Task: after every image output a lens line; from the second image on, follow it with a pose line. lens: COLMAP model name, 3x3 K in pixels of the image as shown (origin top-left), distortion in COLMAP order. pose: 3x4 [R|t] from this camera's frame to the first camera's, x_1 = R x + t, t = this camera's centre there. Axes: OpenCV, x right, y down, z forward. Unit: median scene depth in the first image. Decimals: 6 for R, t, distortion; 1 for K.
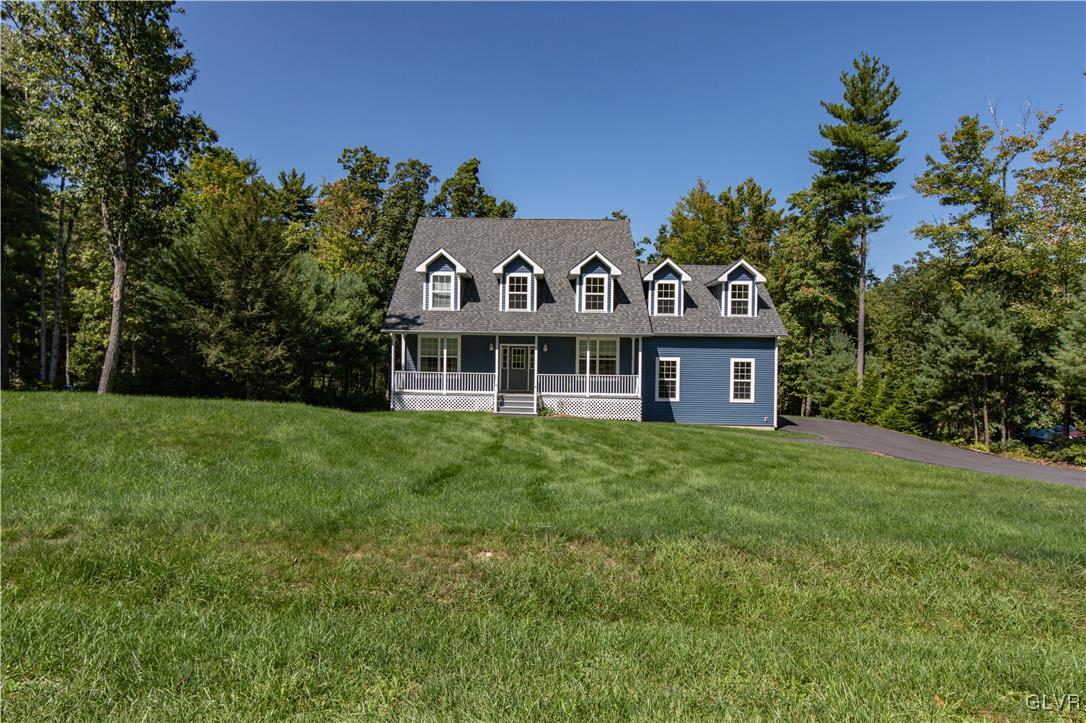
lens RADIAL K [[642.6, 0, 526.9], [0, 642.6, 374.8], [0, 0, 1]] dist [-0.022735, 0.000687]
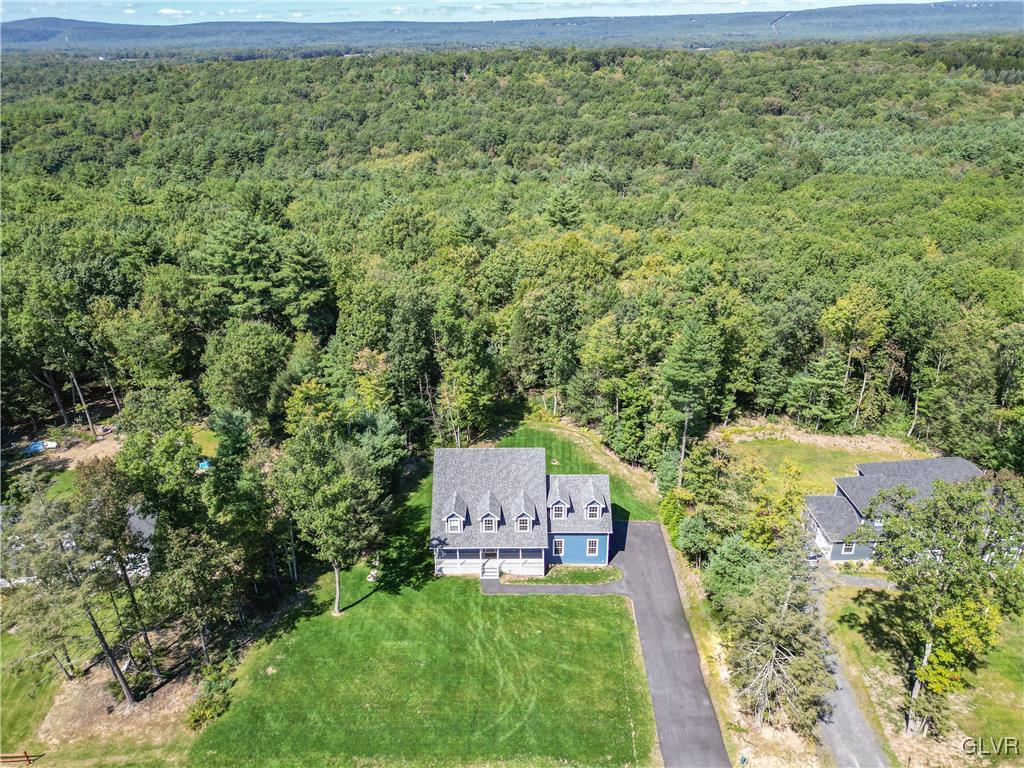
lens RADIAL K [[722.8, 0, 514.6], [0, 722.8, 380.1], [0, 0, 1]] dist [0.038508, -0.018275]
pose [[0.999580, -0.028252, 0.006391, 0.070325], [0.023266, 0.914538, 0.403831, -1.516154], [-0.017254, -0.403513, 0.914811, -1.025652]]
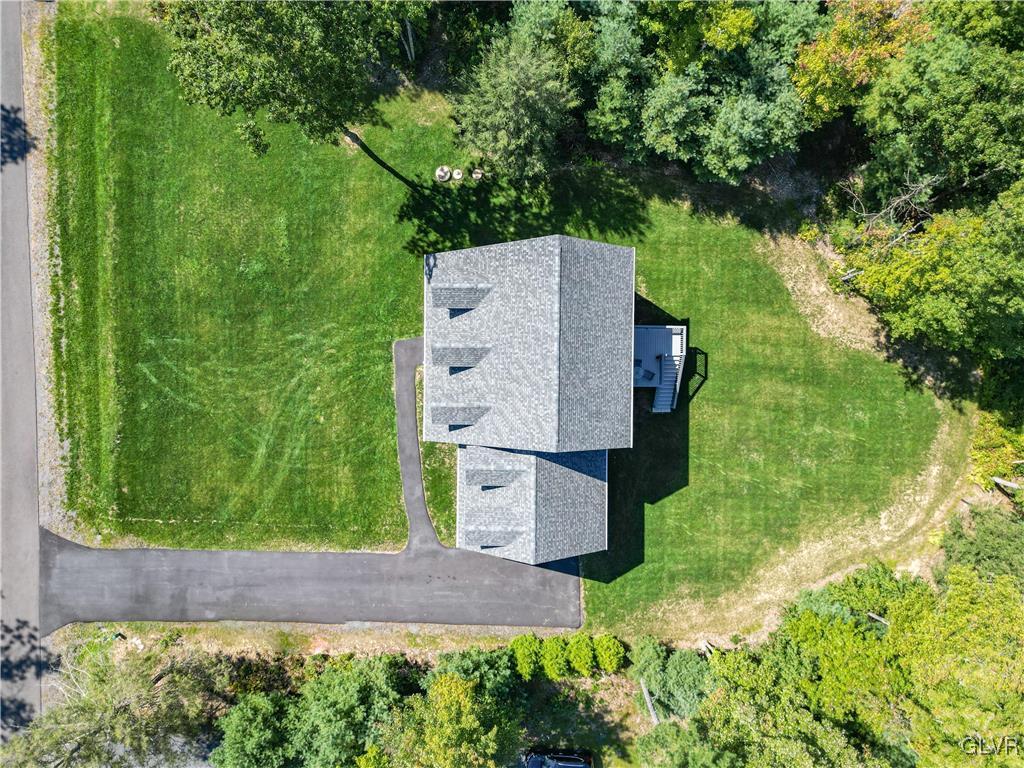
lens RADIAL K [[722.8, 0, 503.7], [0, 722.8, 389.1], [0, 0, 1]] dist [0.038508, -0.018275]
pose [[0.010265, 0.999916, -0.007952, 0.085813], [0.003248, 0.007919, 0.999963, -1.559660], [0.999942, -0.010291, -0.003166, 1.086474]]
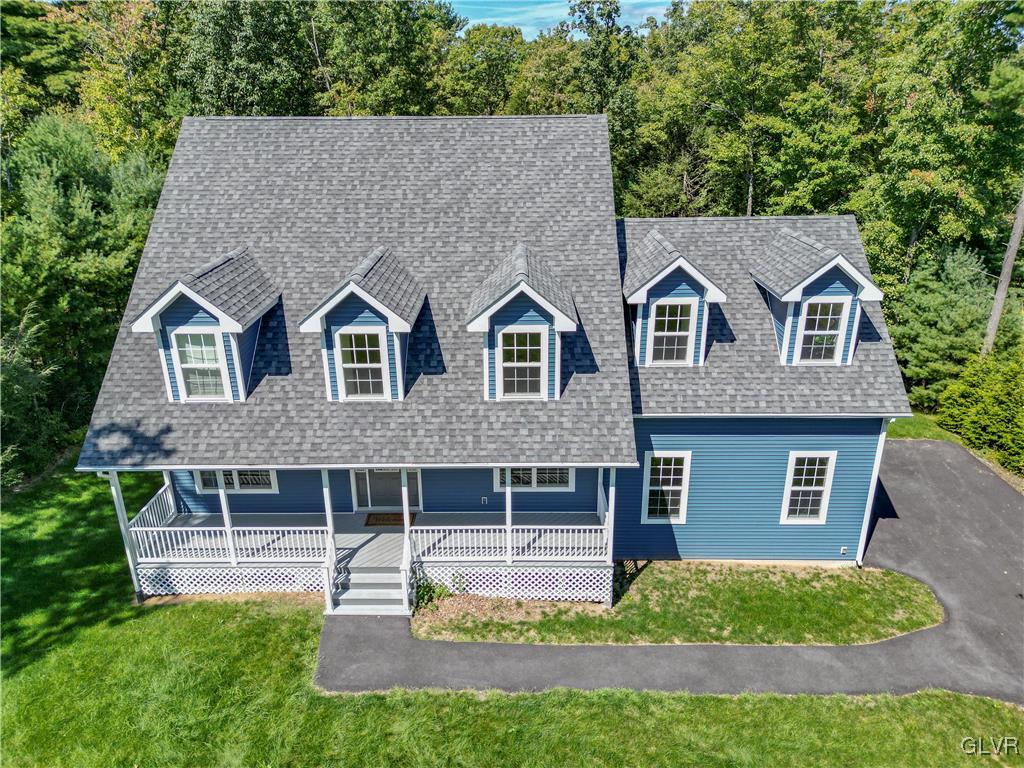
lens RADIAL K [[722.8, 0, 512.3], [0, 722.8, 390.8], [0, 0, 1]] dist [0.038508, -0.018275]
pose [[0.999657, -0.026191, -0.000469, 0.093970], [0.024678, 0.935612, 0.352167, -0.284636], [-0.008784, -0.352057, 0.935937, 0.466998]]
